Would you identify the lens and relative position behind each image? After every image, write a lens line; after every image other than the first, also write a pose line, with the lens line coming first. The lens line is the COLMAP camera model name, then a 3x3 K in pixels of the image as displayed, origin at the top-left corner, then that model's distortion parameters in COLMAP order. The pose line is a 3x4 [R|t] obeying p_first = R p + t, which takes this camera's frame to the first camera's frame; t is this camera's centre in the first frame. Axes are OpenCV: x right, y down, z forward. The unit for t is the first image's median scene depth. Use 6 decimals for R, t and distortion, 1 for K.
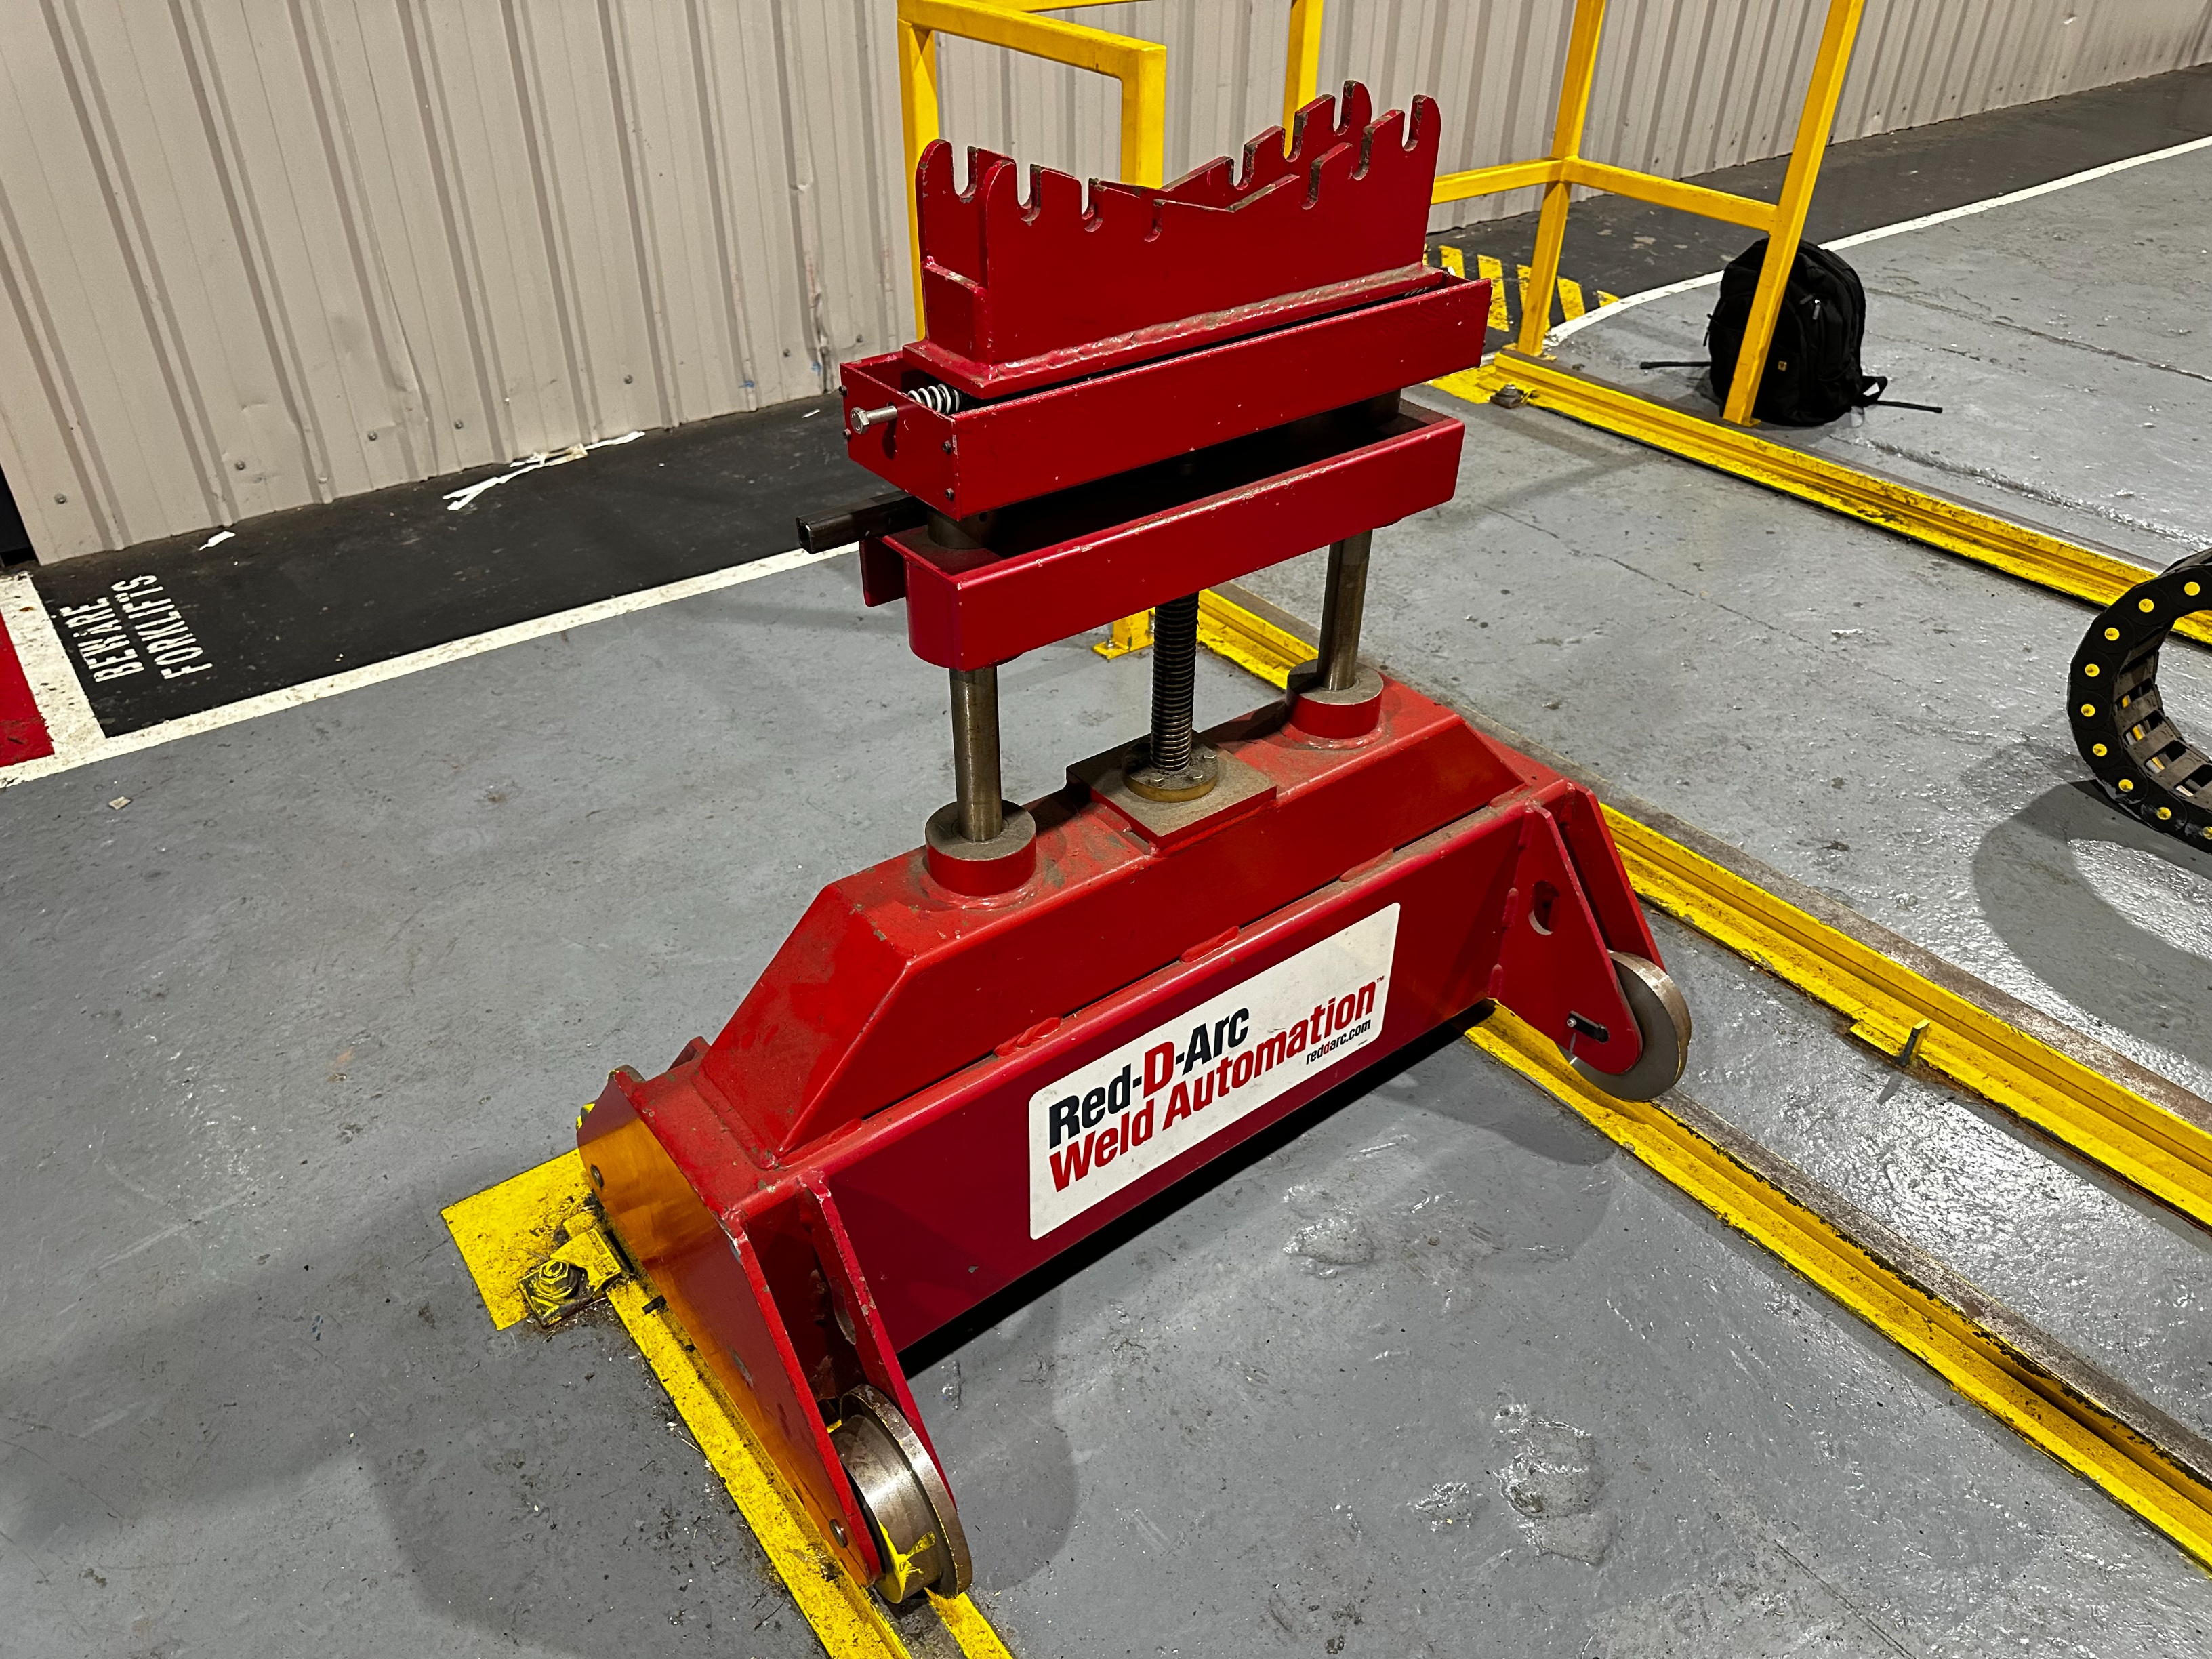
lens RADIAL K [[1579.5, 0, 1097.8], [0, 1579.5, 837.5], [0, 0, 1]] dist [0.004420, -0.014712]
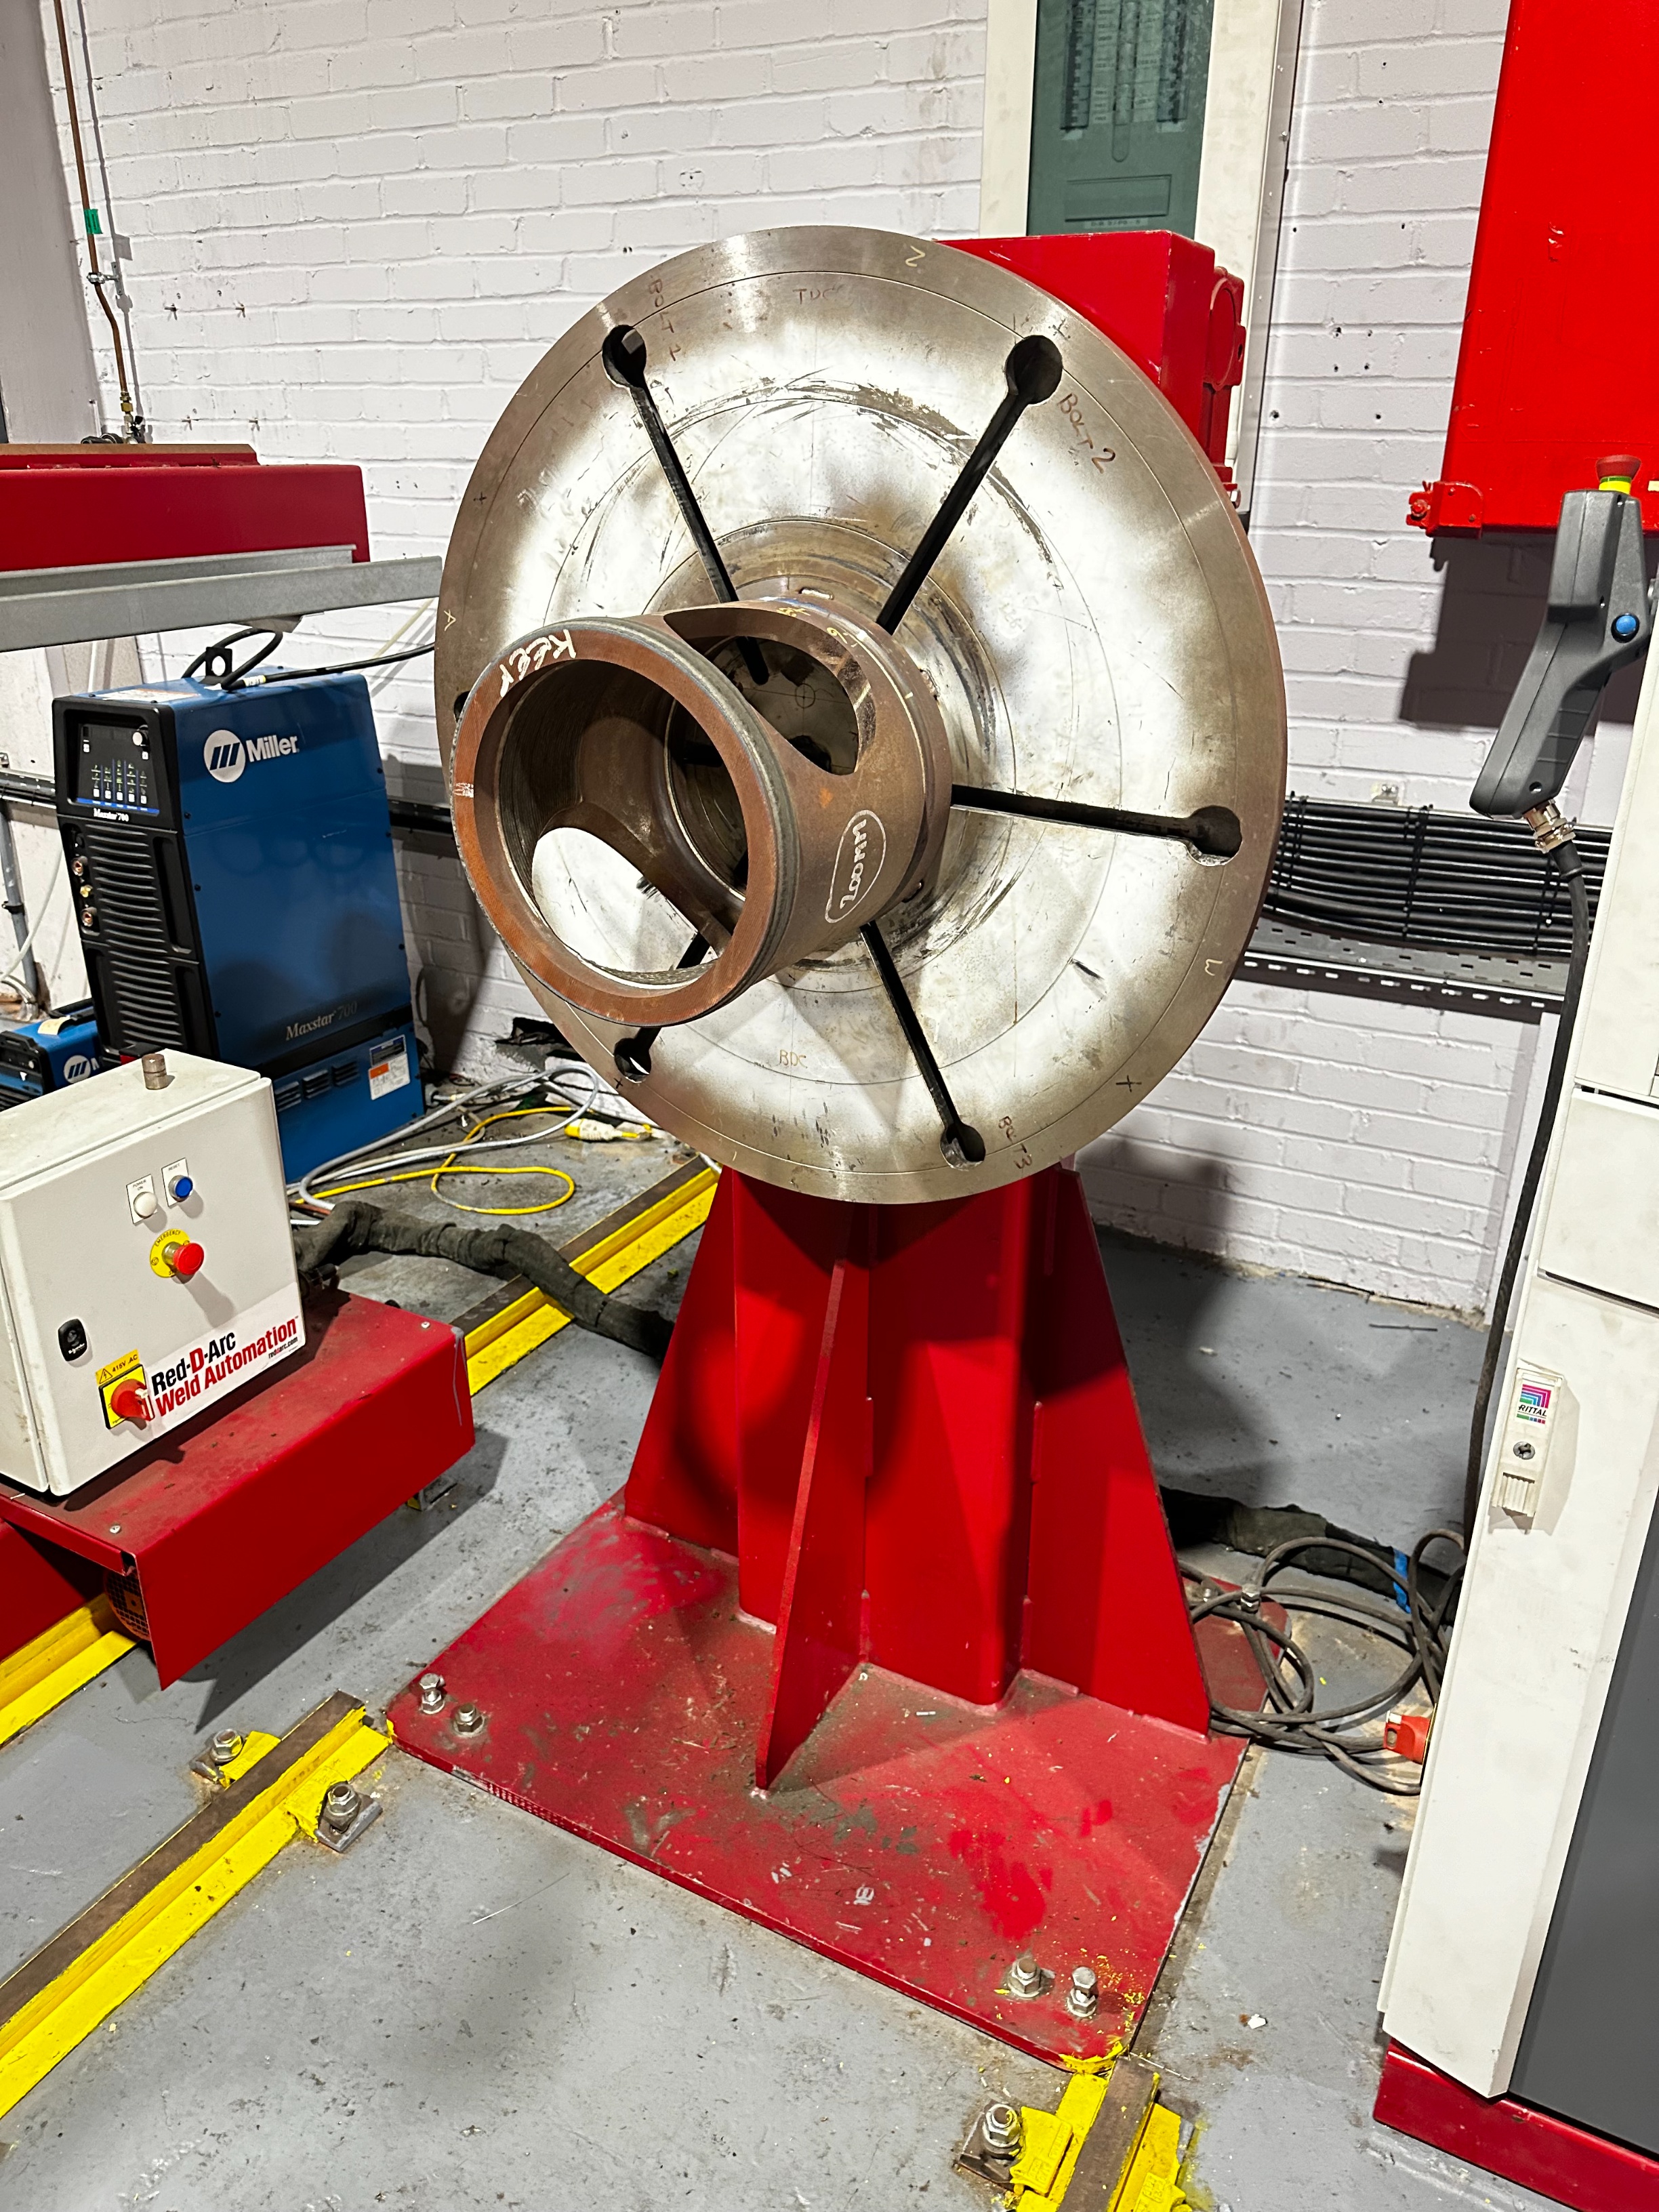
lens RADIAL K [[1556.5, 0, 843.3], [0, 1556.5, 1097.6], [0, 0, 1]] dist [0.064493, -0.091478]
pose [[0.906774, -0.164382, 0.388253, 0.067865], [0.239781, 0.958503, -0.154195, 0.369877], [-0.346795, 0.232916, 0.908561, -1.701311]]
